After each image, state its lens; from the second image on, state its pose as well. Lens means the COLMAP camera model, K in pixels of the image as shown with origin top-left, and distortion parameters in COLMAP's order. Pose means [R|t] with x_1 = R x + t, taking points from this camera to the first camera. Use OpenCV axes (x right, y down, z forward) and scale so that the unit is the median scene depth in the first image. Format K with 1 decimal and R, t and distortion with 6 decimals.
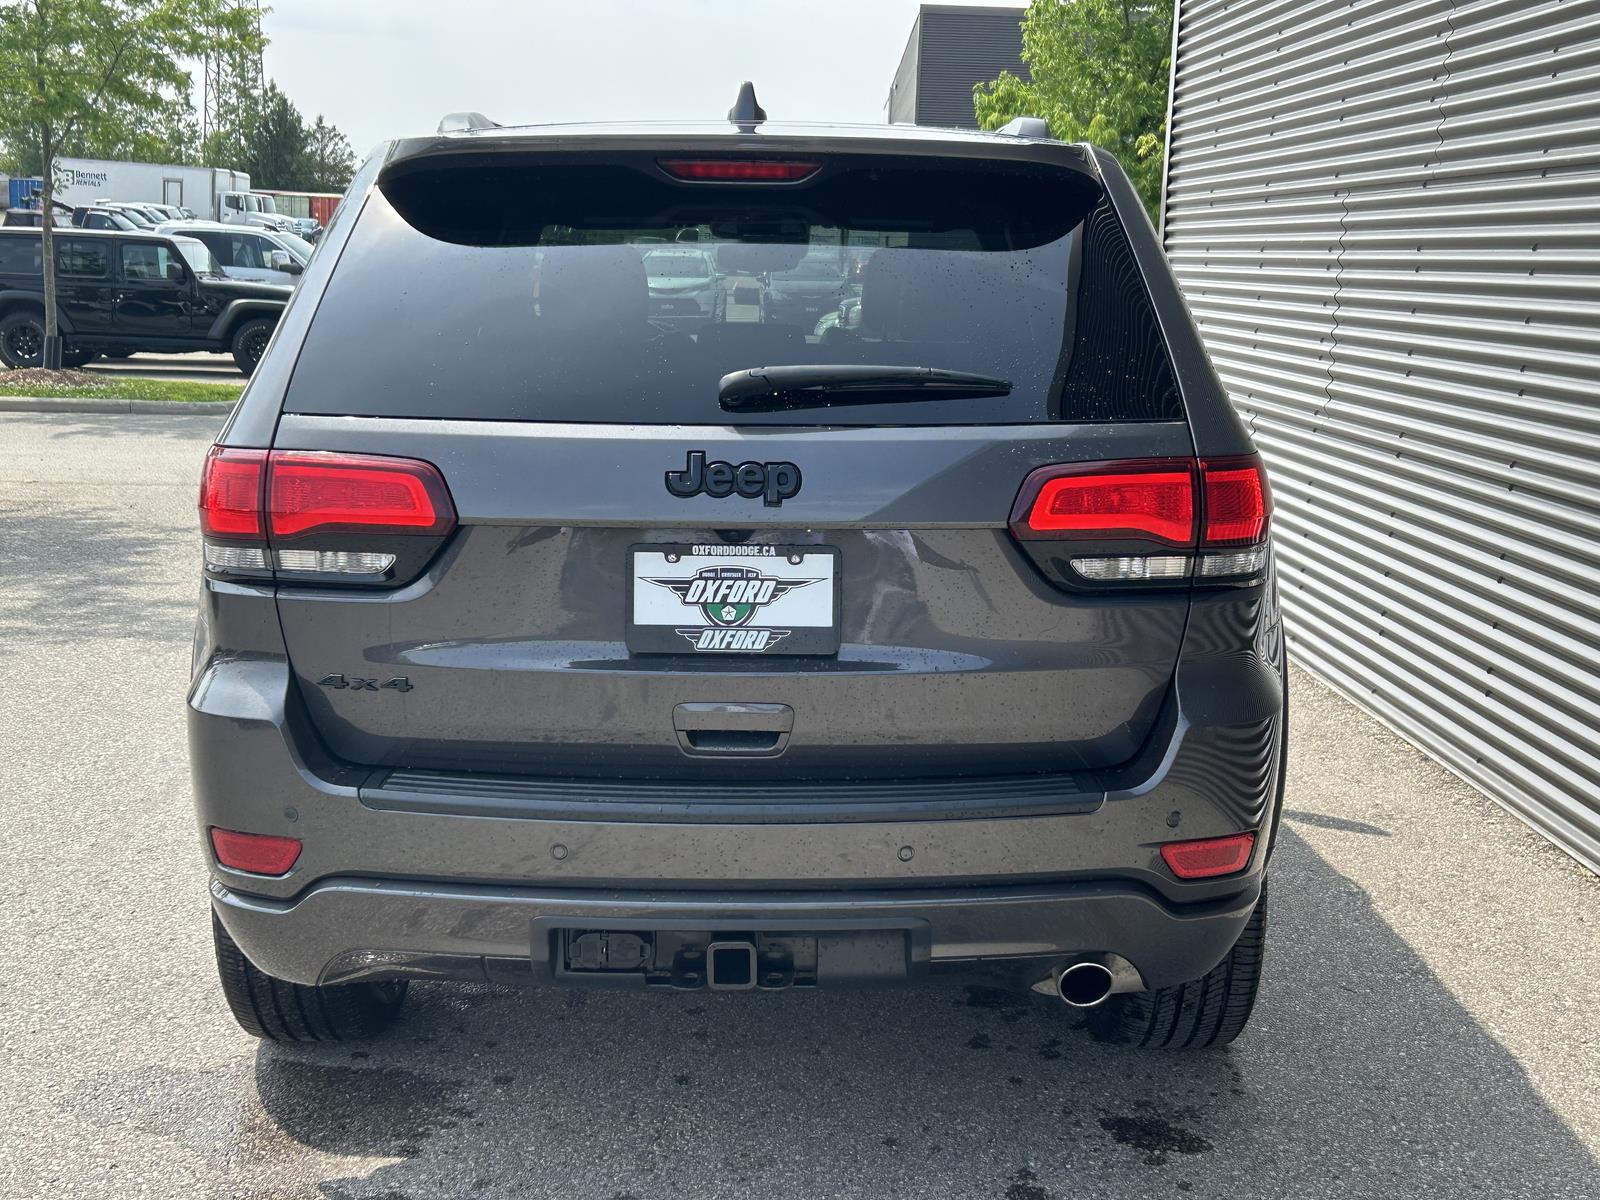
lens RADIAL K [[1973.2, 0, 802.2], [0, 1973.2, 592.4], [0, 0, 1]] dist [0.034010, 0.000000]
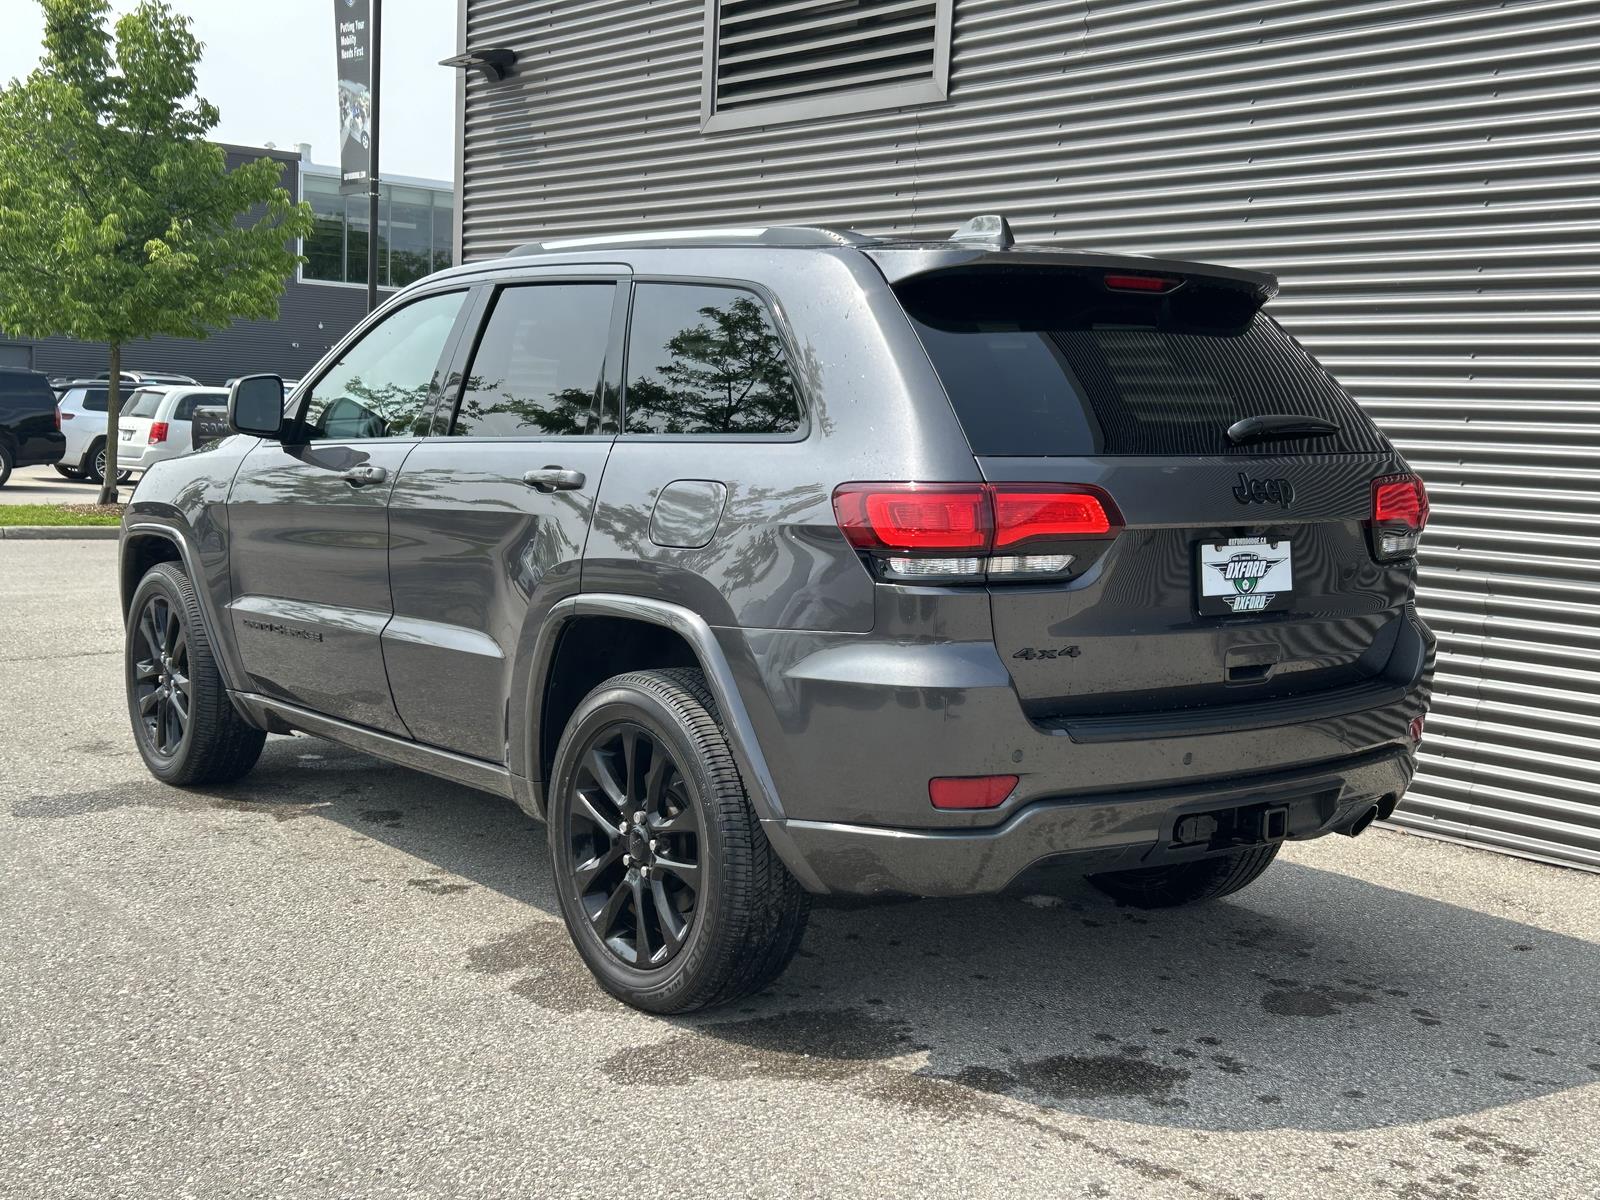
lens RADIAL K [[1973.2, 0, 803.2], [0, 1973.2, 600.9], [0, 0, 1]] dist [0.034010, 0.000000]
pose [[0.790013, -0.057581, 0.610380, -1.189027], [0.089381, 0.995760, -0.021750, 0.025085], [-0.606539, 0.071740, 0.791810, 0.038889]]
